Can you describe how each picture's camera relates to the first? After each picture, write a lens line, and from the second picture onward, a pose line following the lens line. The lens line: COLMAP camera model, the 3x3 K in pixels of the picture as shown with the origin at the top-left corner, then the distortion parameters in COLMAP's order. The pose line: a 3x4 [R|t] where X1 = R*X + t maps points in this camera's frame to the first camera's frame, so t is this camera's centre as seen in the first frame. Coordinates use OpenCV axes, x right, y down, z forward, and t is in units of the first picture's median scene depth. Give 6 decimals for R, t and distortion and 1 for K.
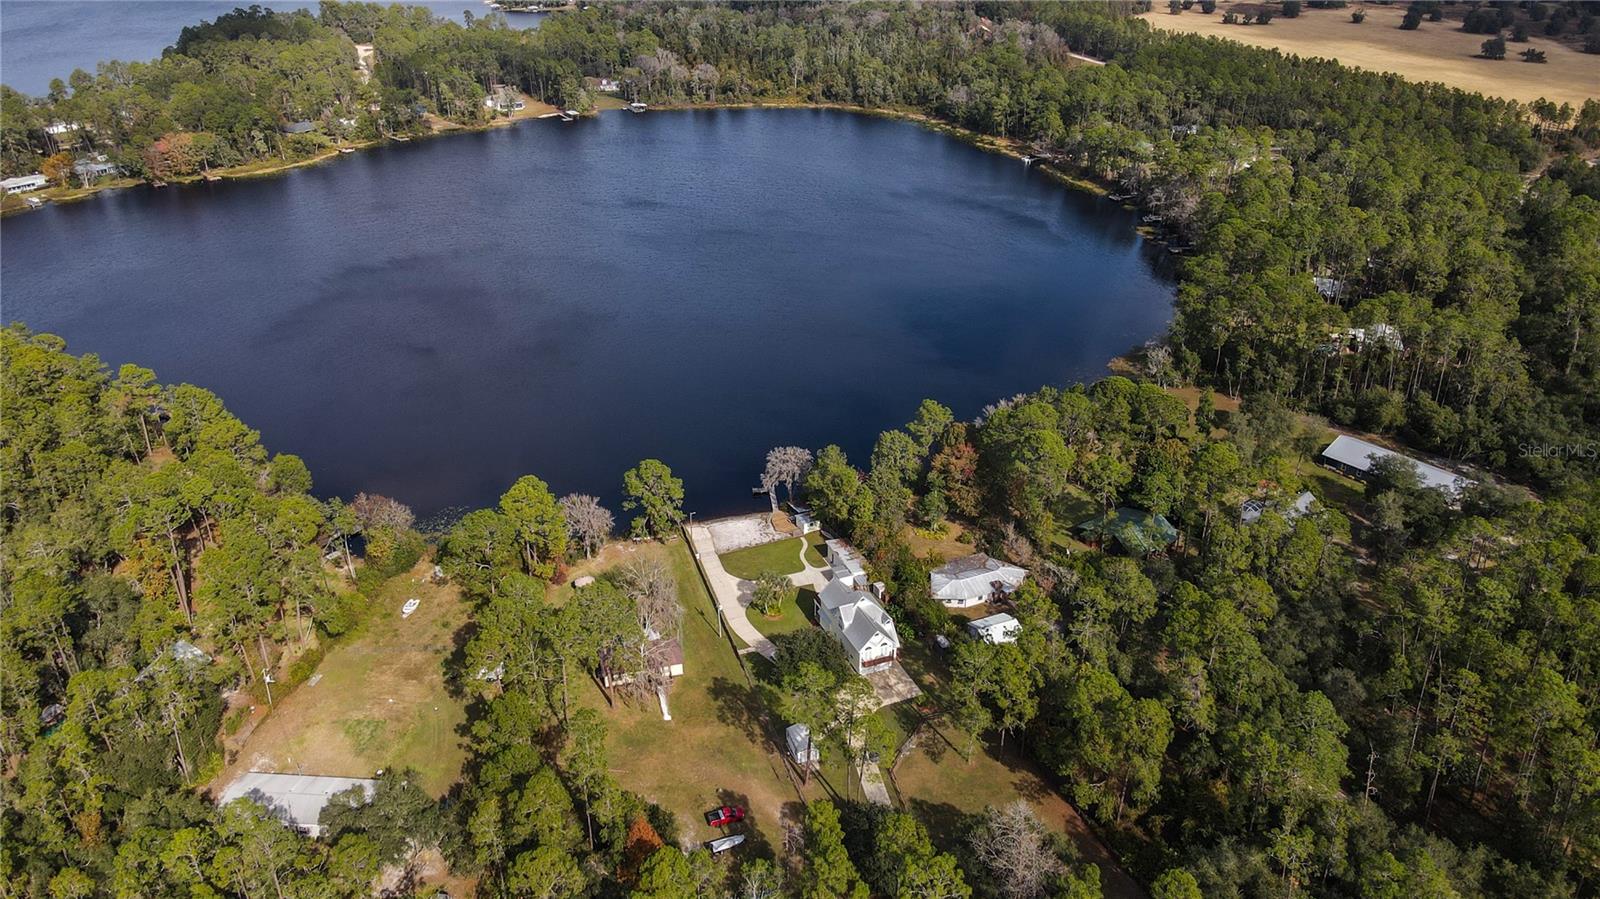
lens RADIAL K [[1180.6, 0, 798.8], [0, 1180.6, 432.9], [0, 0, 1]] dist [0.009389, 0.016905]
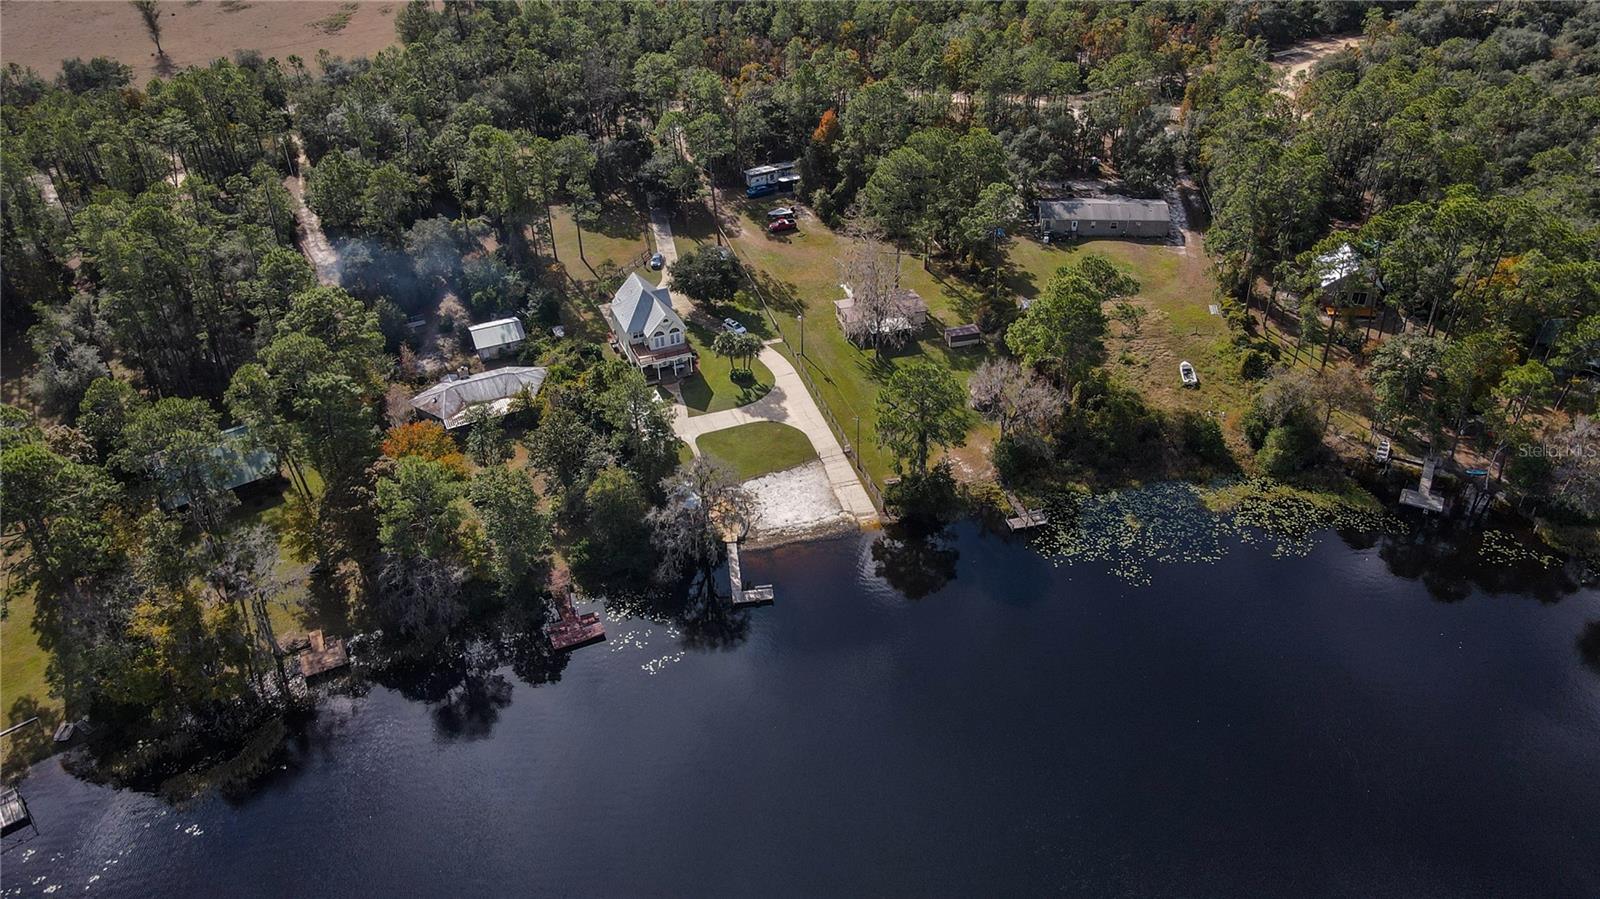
lens RADIAL K [[1180.6, 0, 800.8], [0, 1180.6, 447.2], [0, 0, 1]] dist [0.009389, 0.016905]
pose [[-0.999363, 0.030621, 0.018338, -0.073505], [0.031057, 0.492856, 0.869556, -0.518586], [0.017589, 0.869572, -0.493493, 1.385324]]
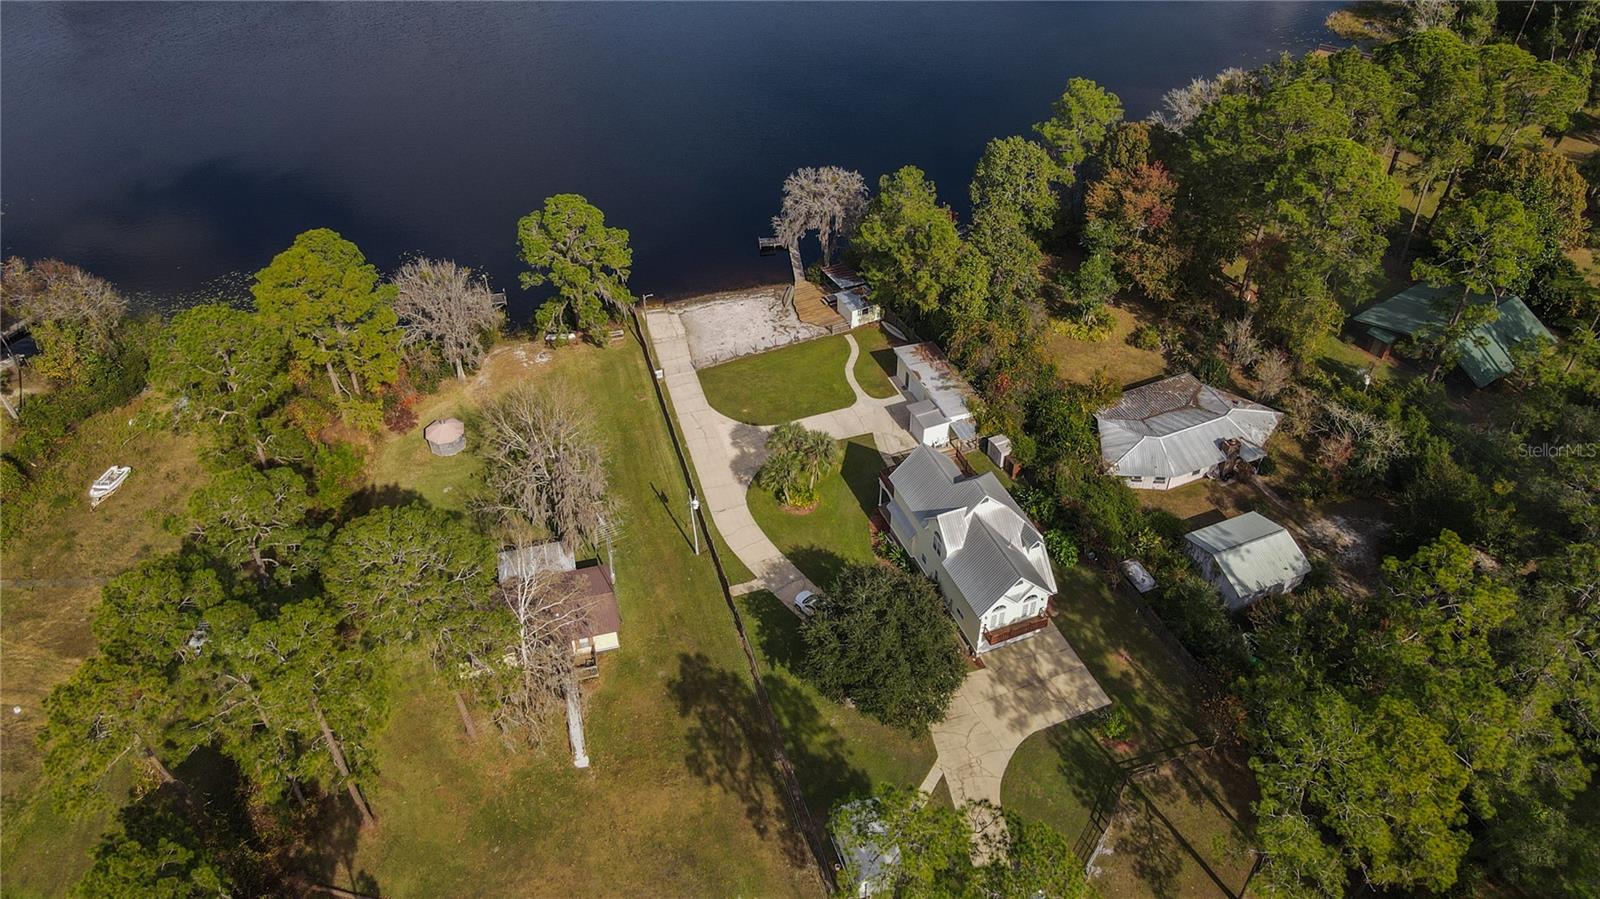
lens RADIAL K [[1180.6, 0, 804.7], [0, 1180.6, 433.3], [0, 0, 1]] dist [0.009389, 0.016905]
pose [[0.999984, 0.002686, -0.005022, -0.015813], [-0.001352, 0.968535, 0.248875, -0.005795], [0.005533, -0.248865, 0.968522, 0.477275]]
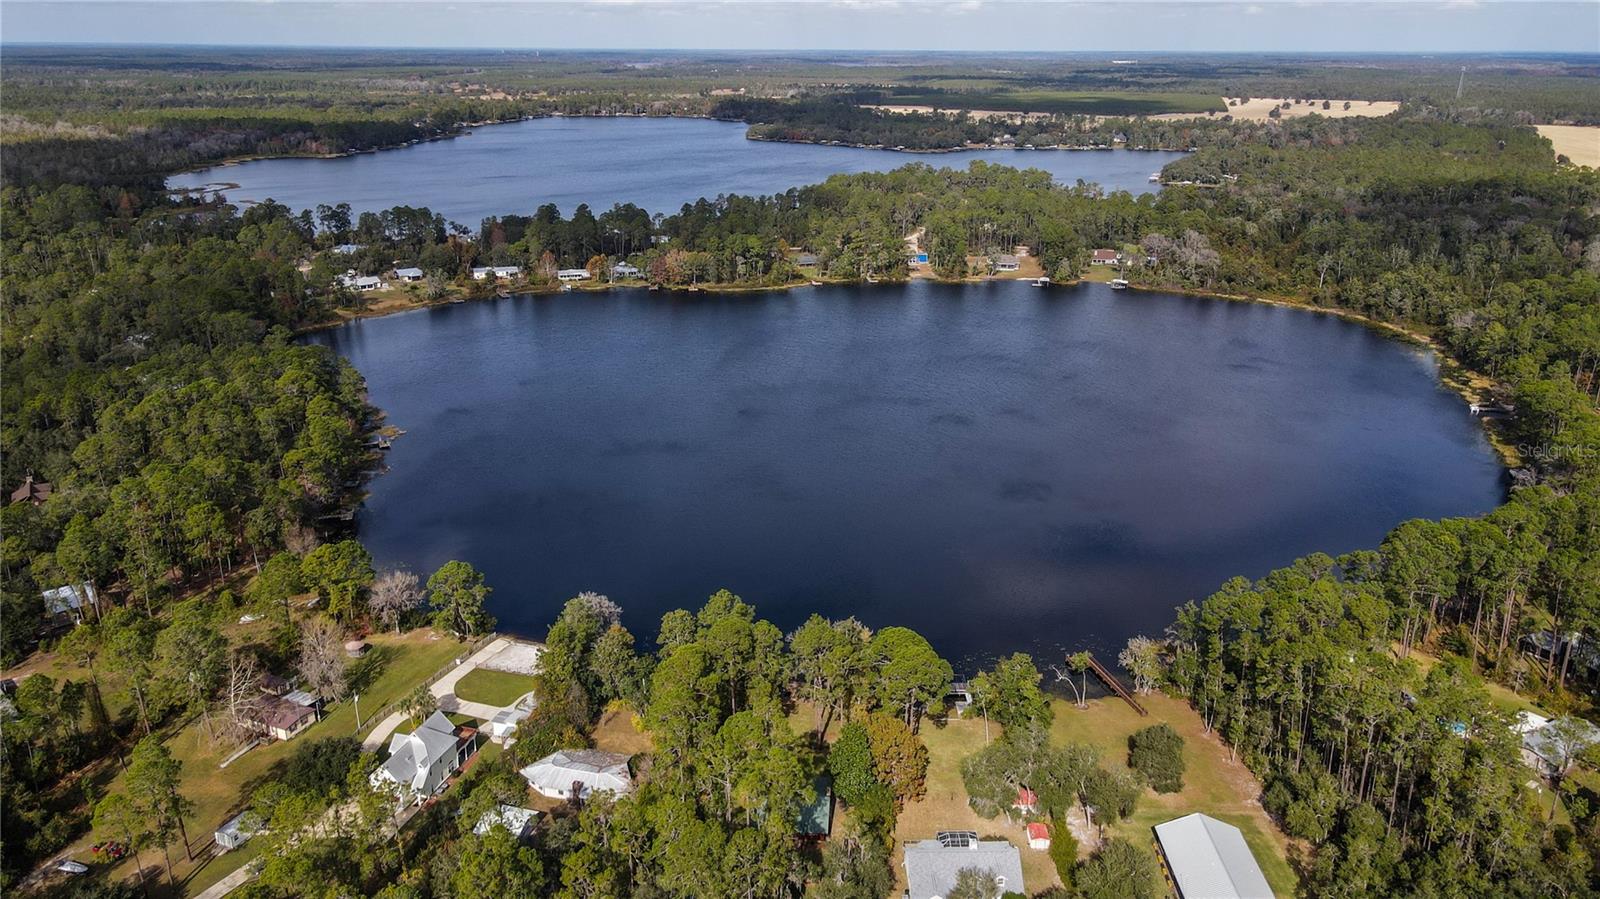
lens RADIAL K [[1180.6, 0, 790.6], [0, 1180.6, 444.5], [0, 0, 1]] dist [0.009389, 0.016905]
pose [[0.775479, 0.214492, -0.593823, 0.751512], [-0.284980, 0.958179, -0.026058, -0.142524], [0.563400, 0.189435, 0.804173, 0.291445]]
